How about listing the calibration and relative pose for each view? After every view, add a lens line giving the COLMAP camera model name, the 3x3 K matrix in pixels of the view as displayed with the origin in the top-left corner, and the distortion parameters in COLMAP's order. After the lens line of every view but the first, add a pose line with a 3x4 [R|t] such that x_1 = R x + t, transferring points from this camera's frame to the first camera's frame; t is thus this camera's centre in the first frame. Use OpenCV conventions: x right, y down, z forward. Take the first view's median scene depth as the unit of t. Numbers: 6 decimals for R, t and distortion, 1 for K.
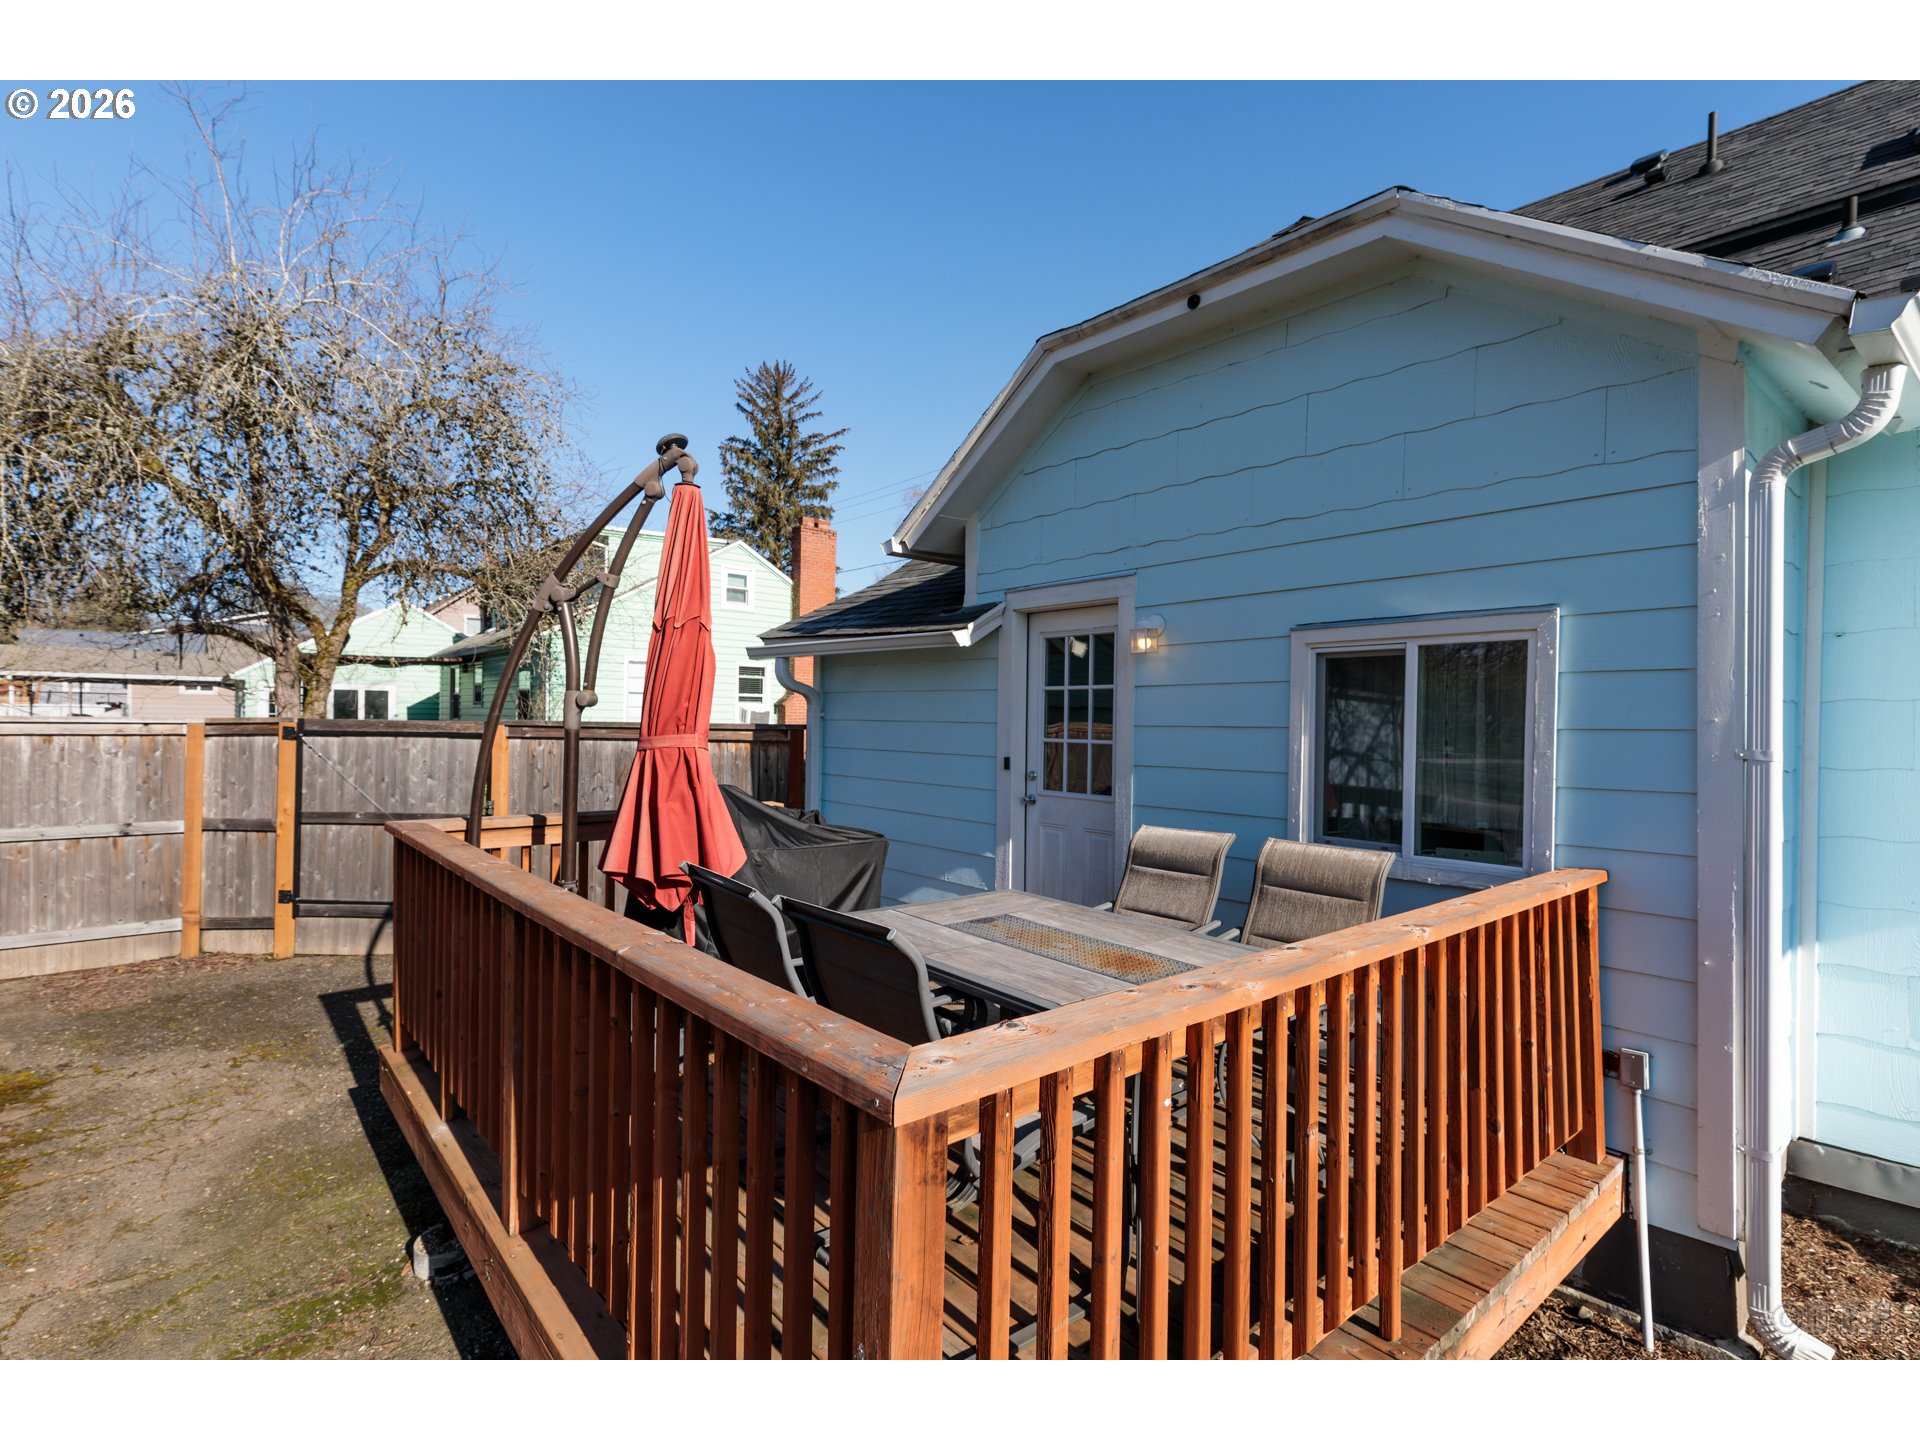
lens RADIAL K [[930.4, 0, 951.6], [0, 930.4, 721.7], [0, 0, 1]] dist [0.007226, -0.000031]
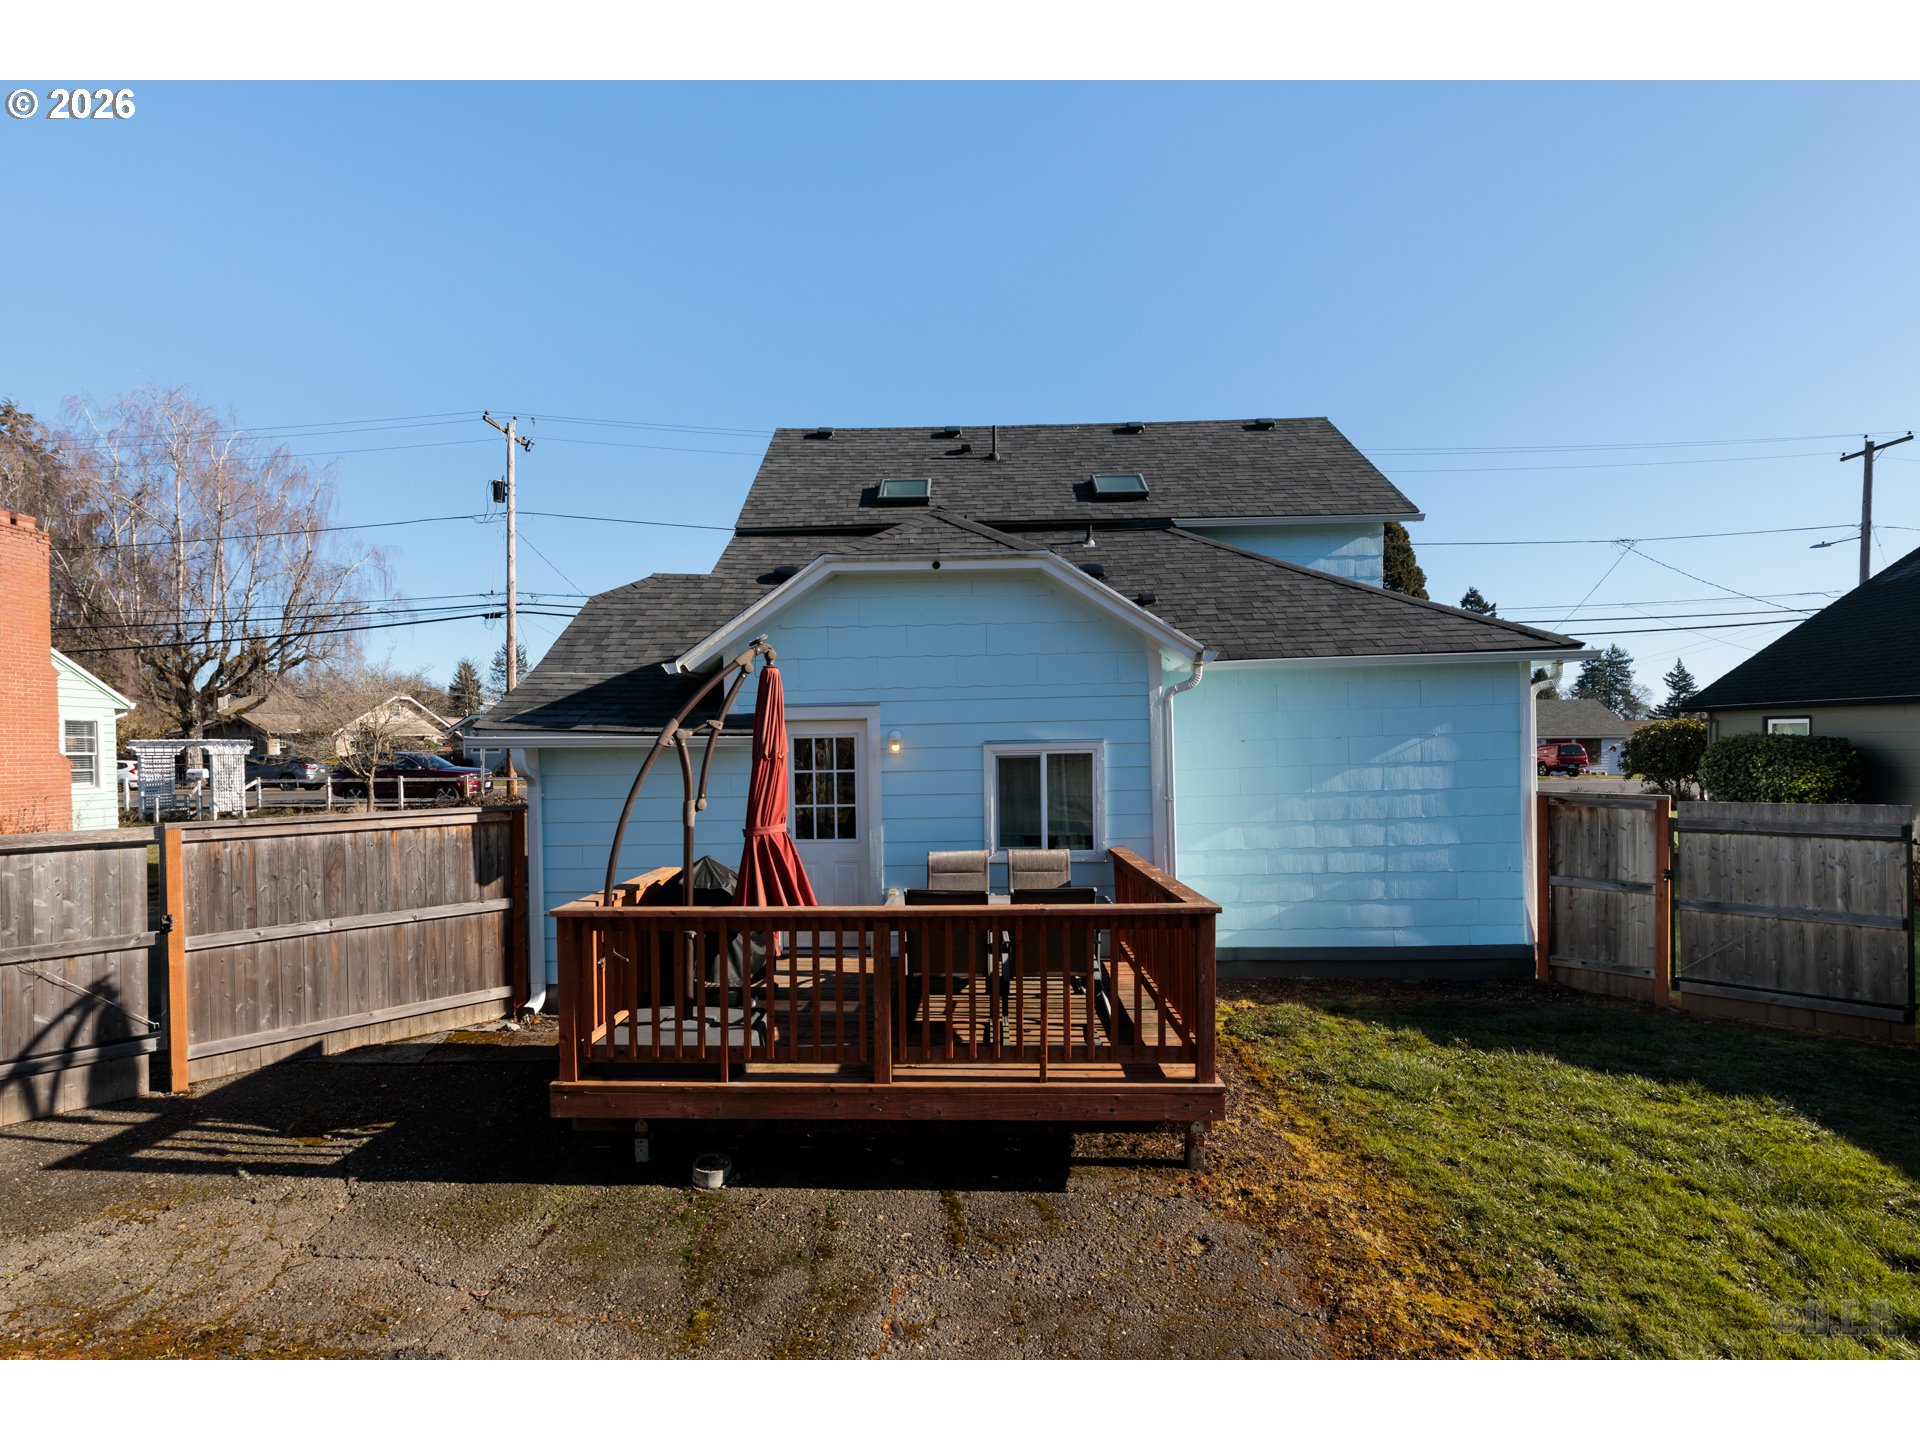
lens RADIAL K [[930.4, 0, 939.3], [0, 930.4, 780.2], [0, 0, 1]] dist [0.007226, -0.000031]
pose [[0.678391, -0.051498, 0.732894, -0.637542], [0.027201, 0.998617, 0.044992, -0.063438], [-0.734197, -0.010587, 0.678854, -0.145968]]
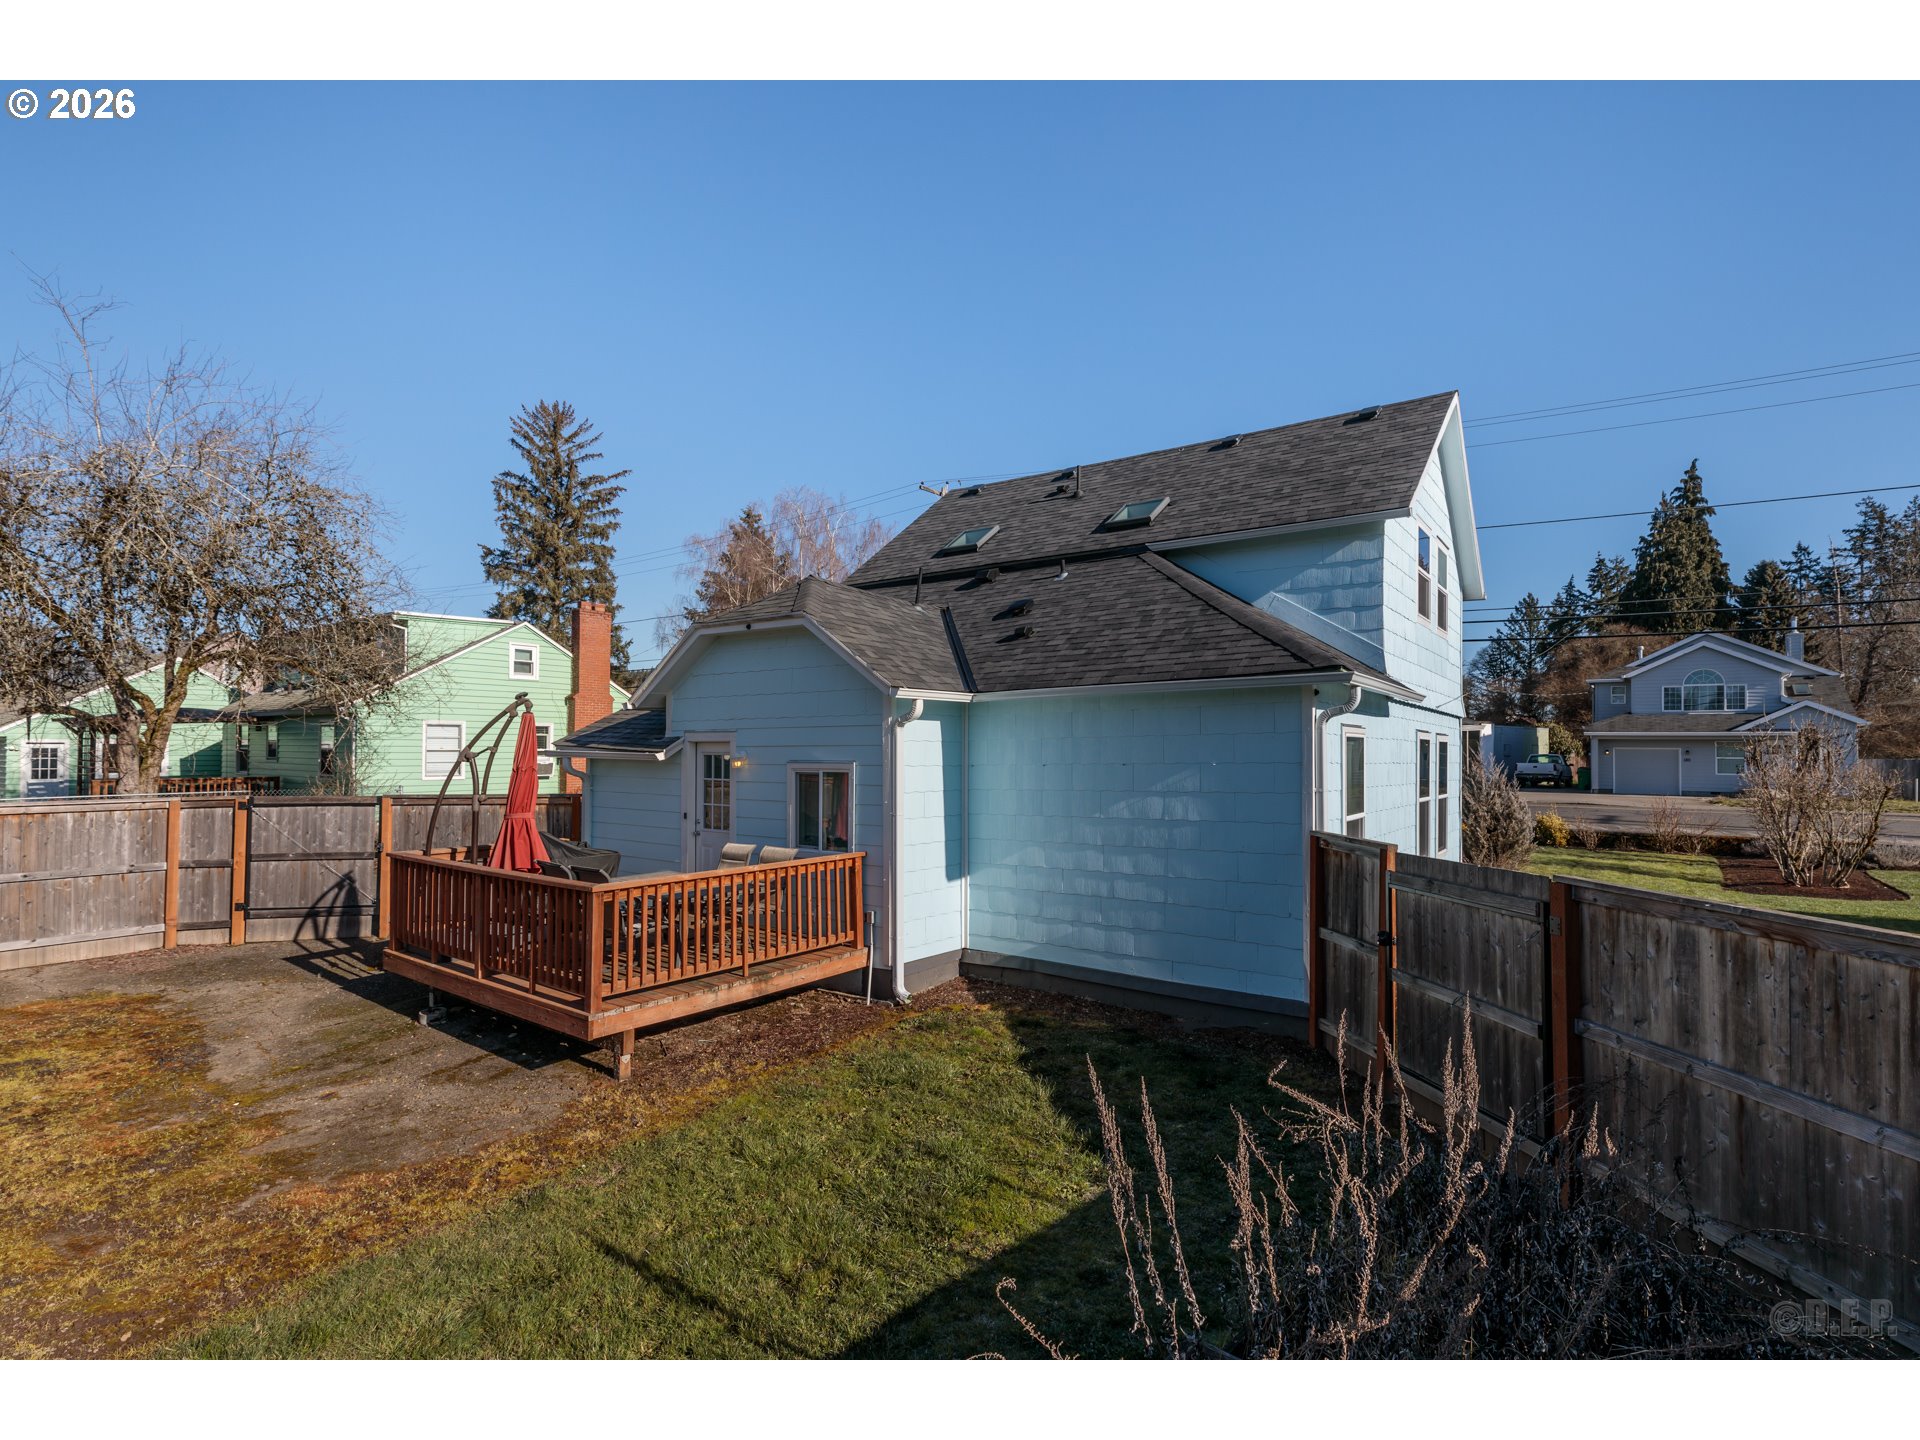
lens RADIAL K [[930.4, 0, 956.5], [0, 930.4, 729.1], [0, 0, 1]] dist [0.007226, -0.000031]
pose [[0.975516, -0.006762, 0.219823, 0.145992], [0.011307, 0.999747, -0.019421, -0.075243], [-0.219637, 0.021431, 0.975346, -0.860706]]
